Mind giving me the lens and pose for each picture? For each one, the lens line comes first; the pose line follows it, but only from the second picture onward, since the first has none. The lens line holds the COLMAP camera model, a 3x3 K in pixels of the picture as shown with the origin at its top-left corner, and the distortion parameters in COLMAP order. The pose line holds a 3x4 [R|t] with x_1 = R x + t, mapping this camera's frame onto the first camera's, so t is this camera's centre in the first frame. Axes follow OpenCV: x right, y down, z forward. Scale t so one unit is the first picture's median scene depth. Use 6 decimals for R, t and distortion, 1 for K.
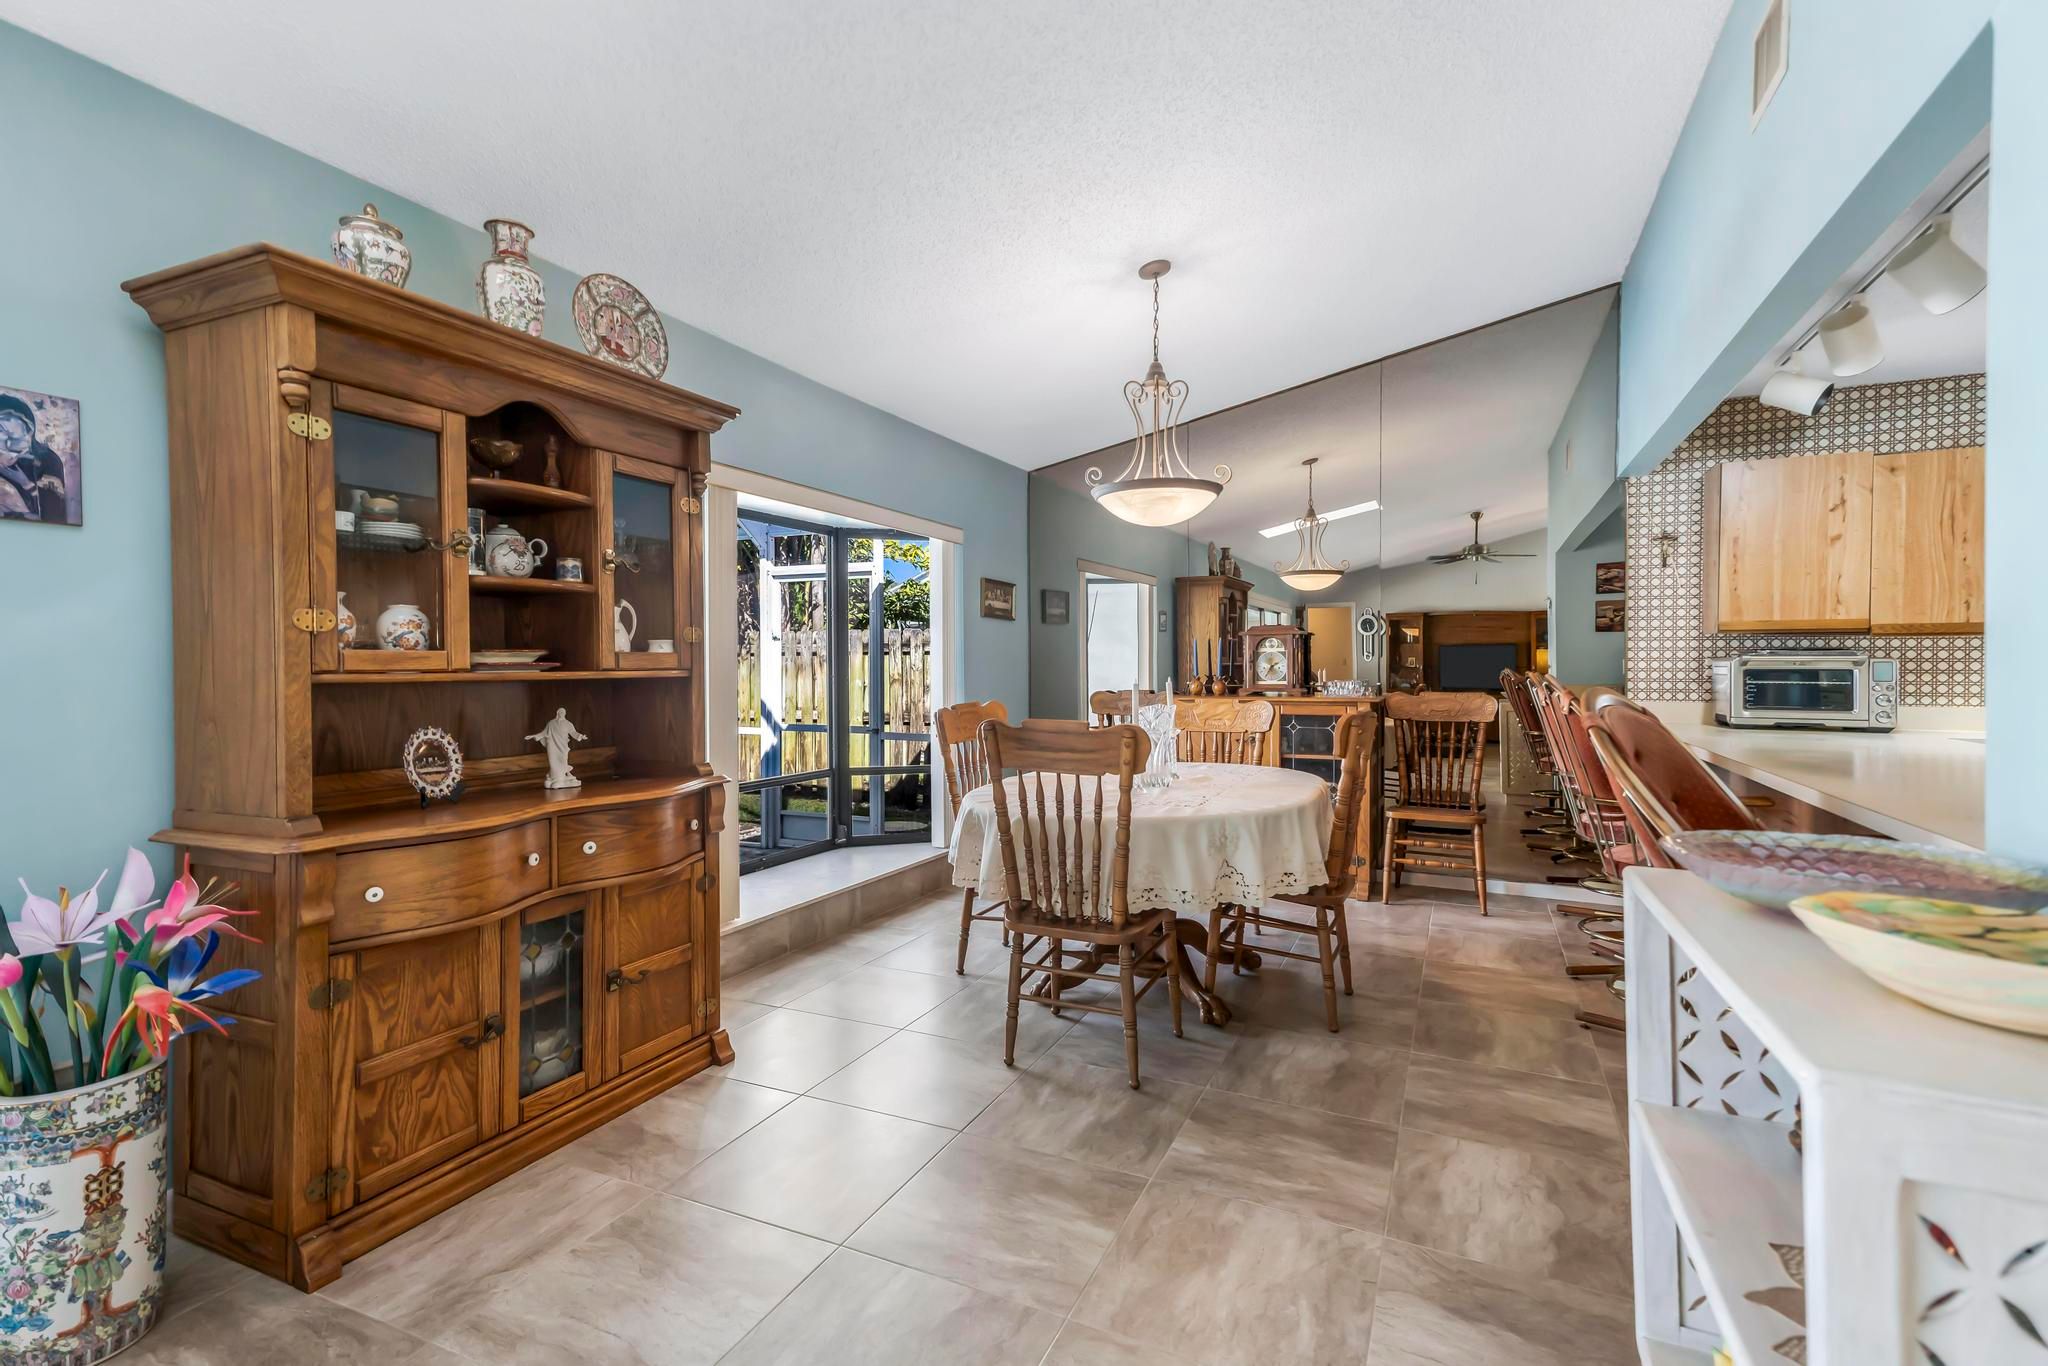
lens RADIAL K [[912.5, 0, 1043.3], [0, 912.5, 670.5], [0, 0, 1]] dist [0.033391, -0.001743]
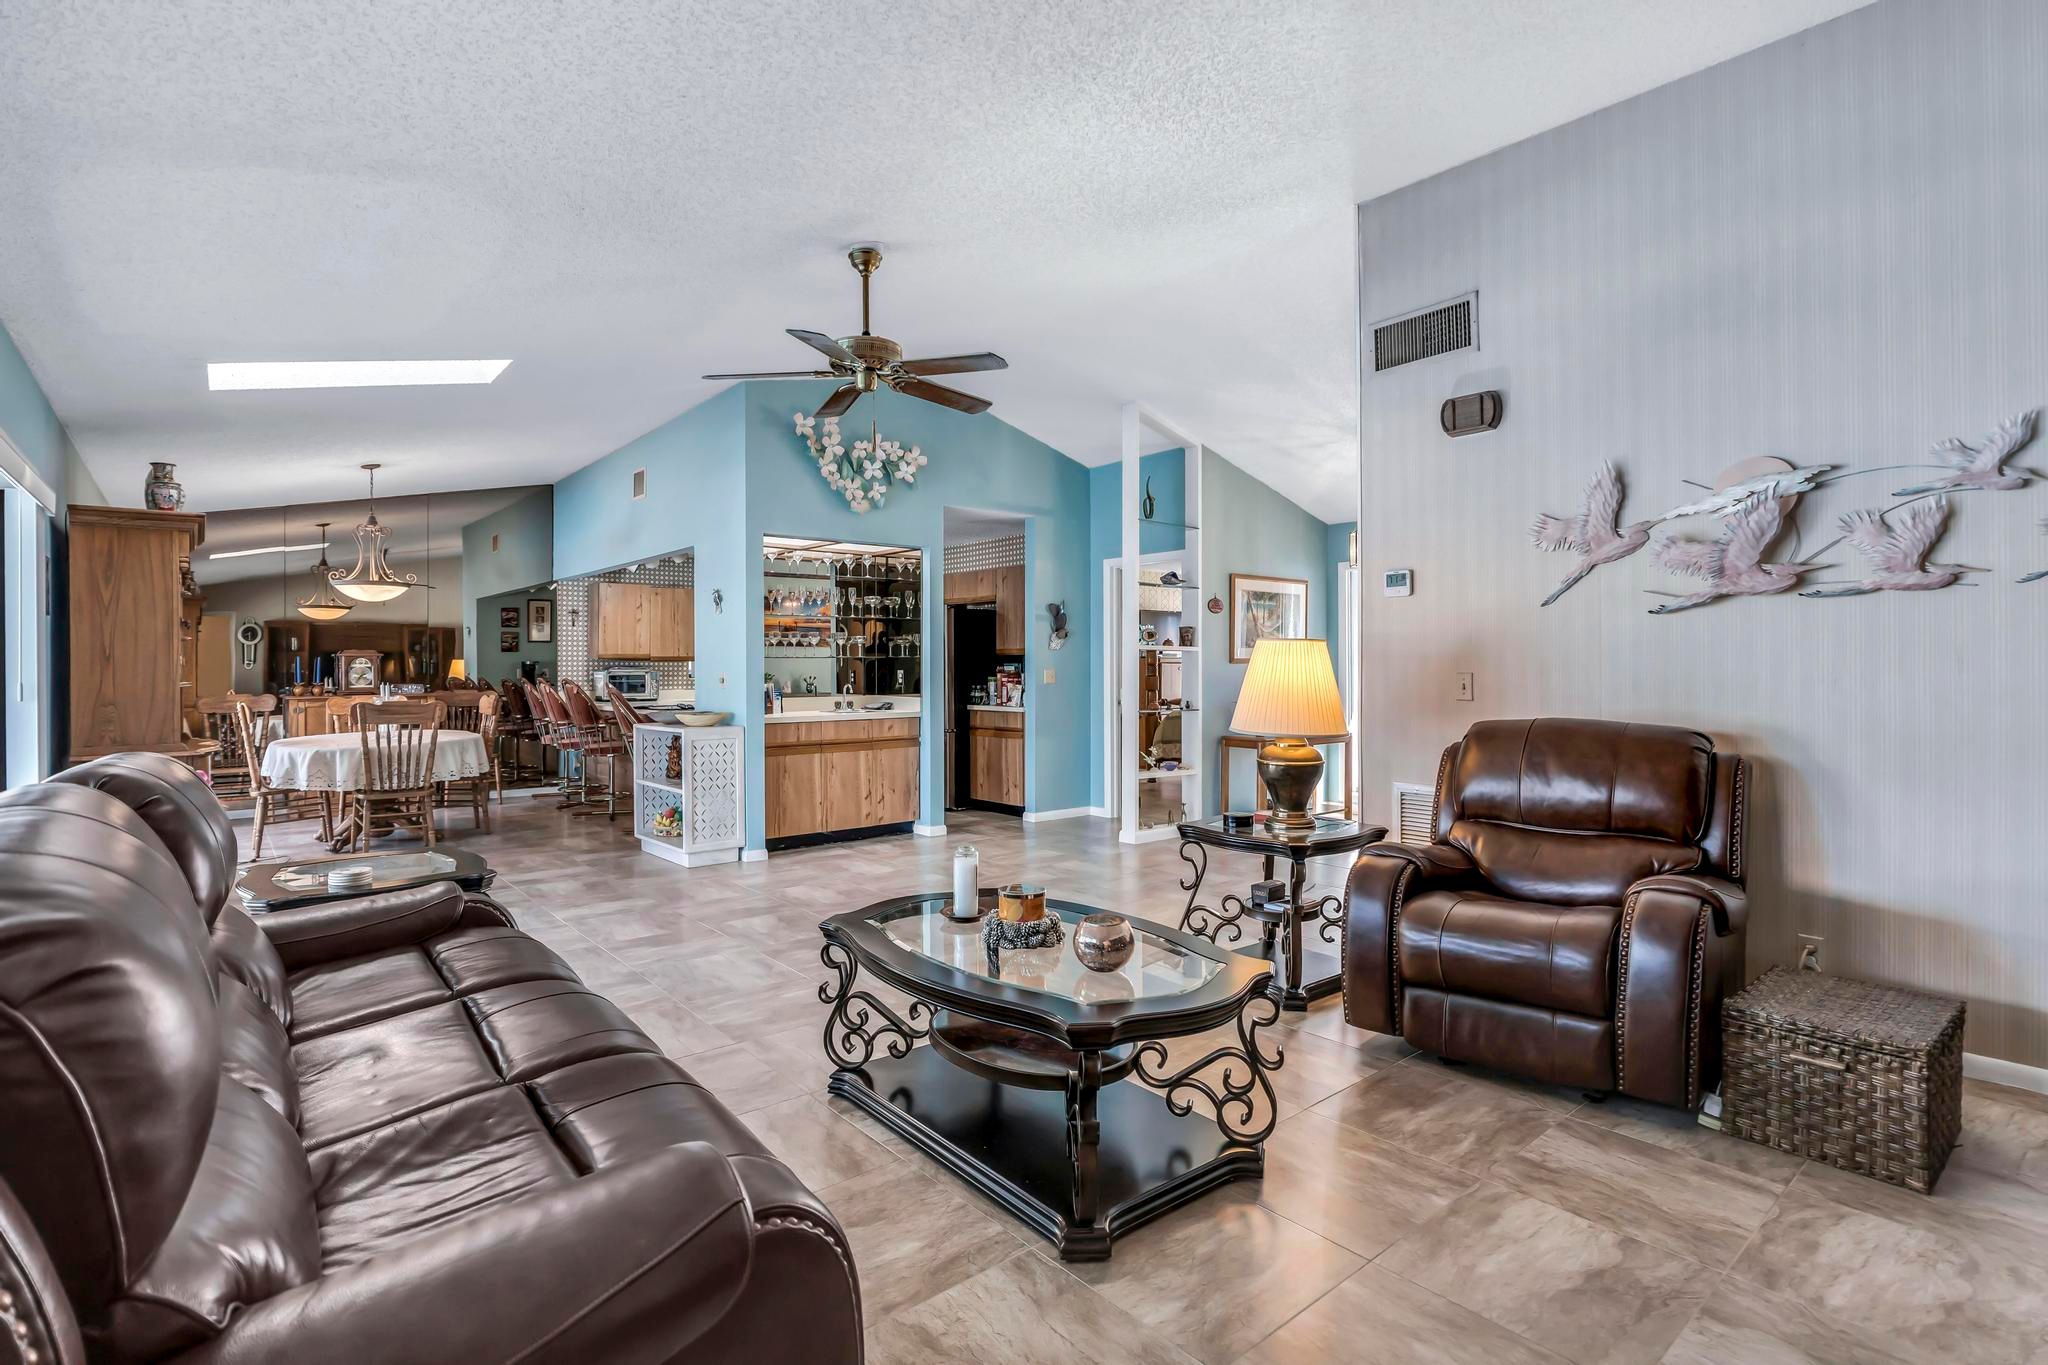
lens RADIAL K [[958.8, 0, 1017.5], [0, 958.8, 667.8], [0, 0, 1]] dist [-0.020201, -0.001216]
pose [[0.416173, -0.004019, 0.909277, -1.002641], [0.009318, 0.999957, 0.000155, -0.010962], [-0.909238, 0.008409, 0.416192, -0.928017]]
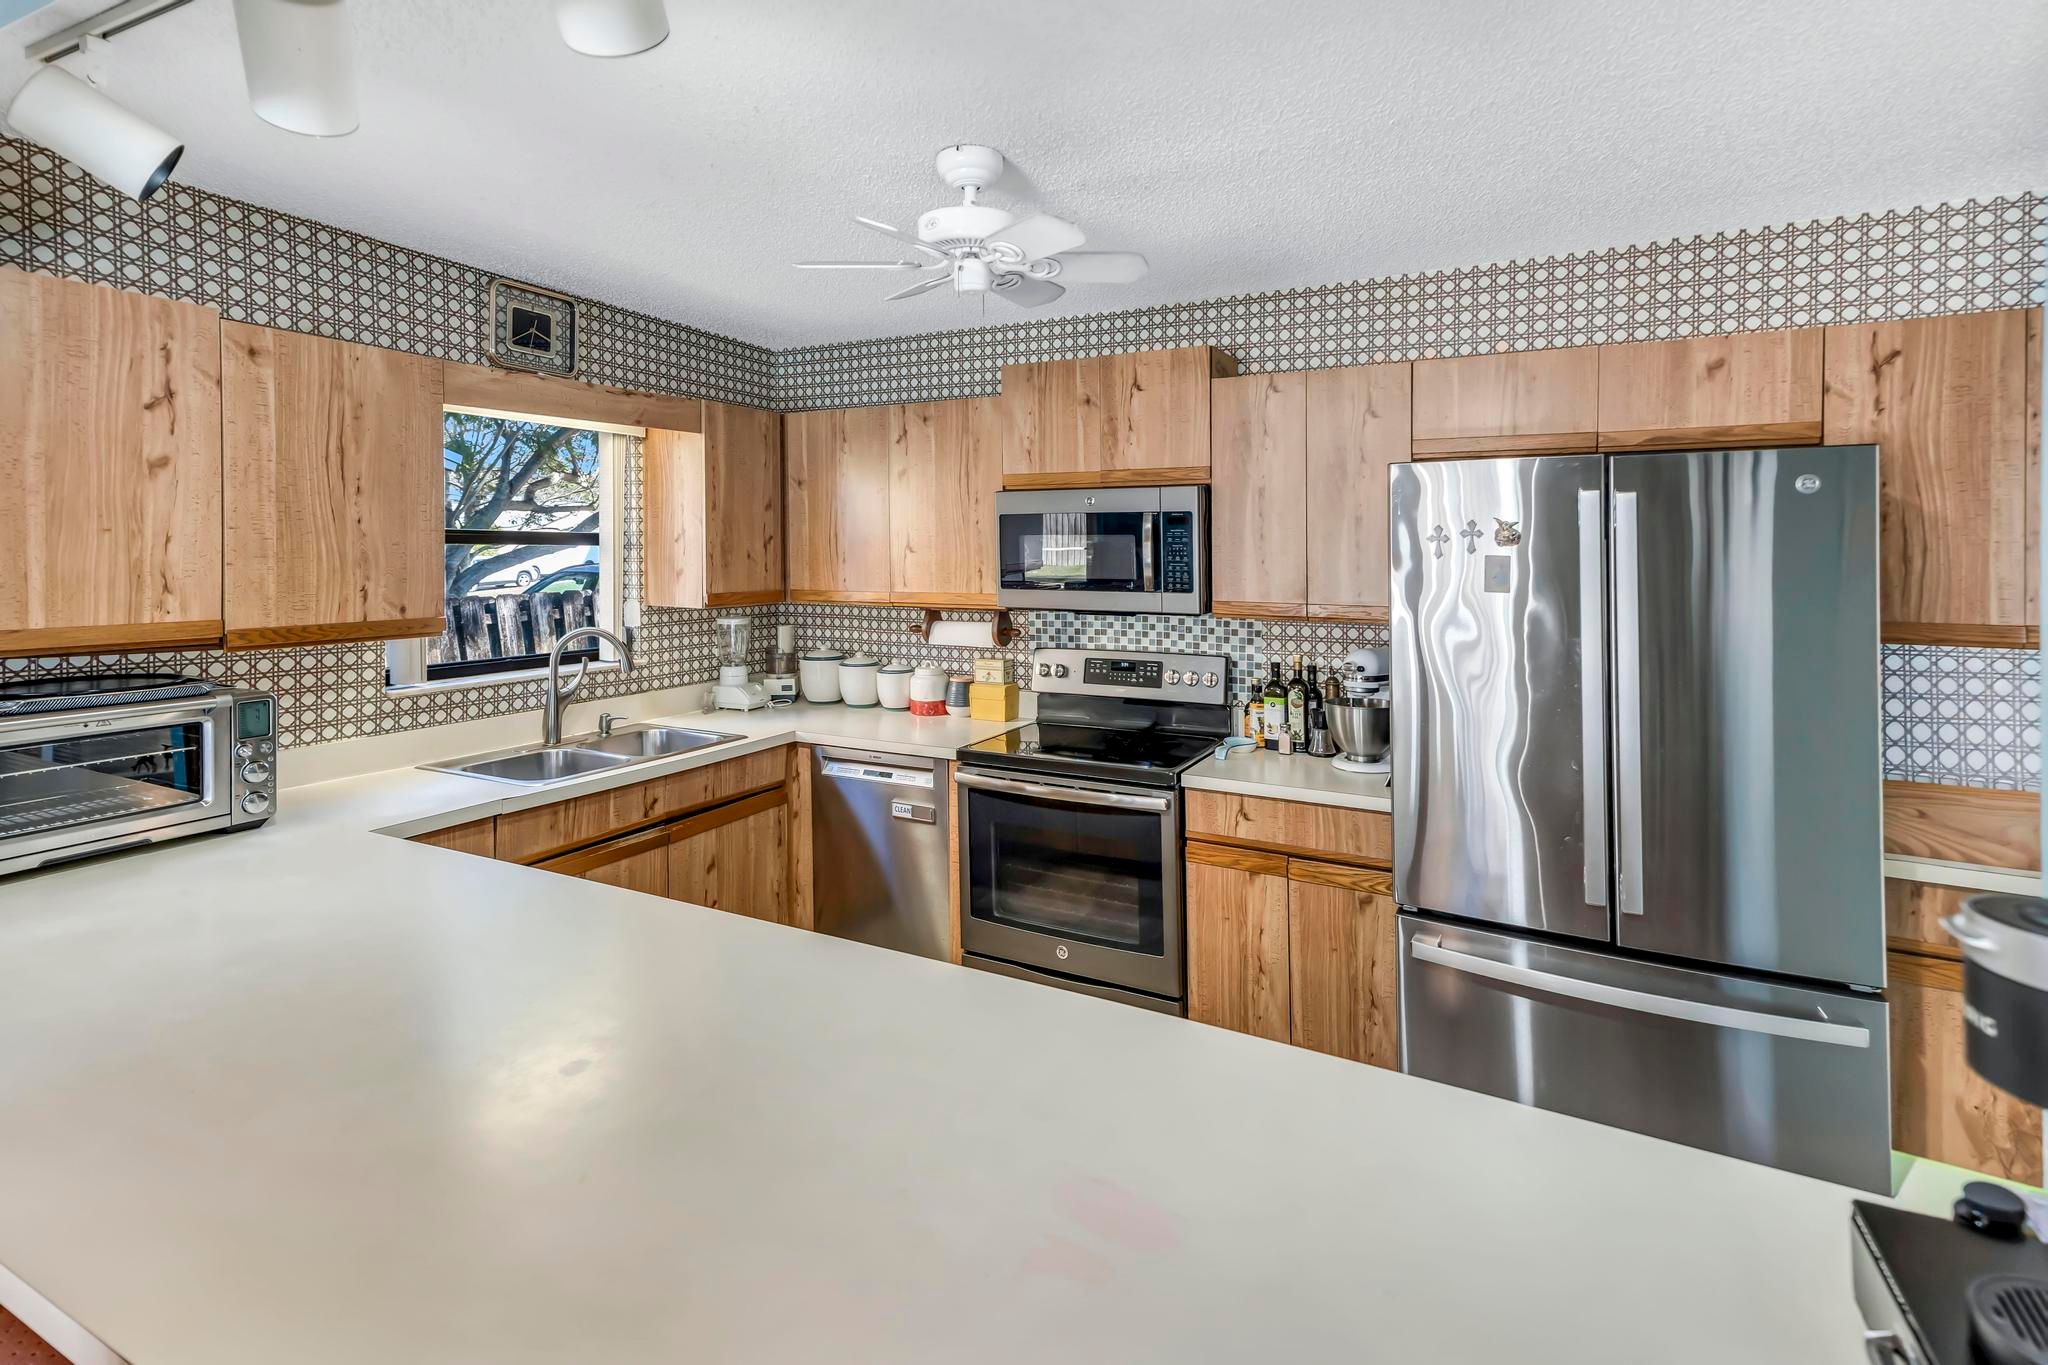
lens RADIAL K [[994.5, 0, 1043.5], [0, 994.5, 570.2], [0, 0, 1]] dist [0.029724, -0.001719]
pose [[0.031825, -0.018861, 0.999315, 0.317520], [0.003837, 0.999817, 0.018748, -0.094223], [-0.999486, 0.003238, 0.031892, 0.513067]]
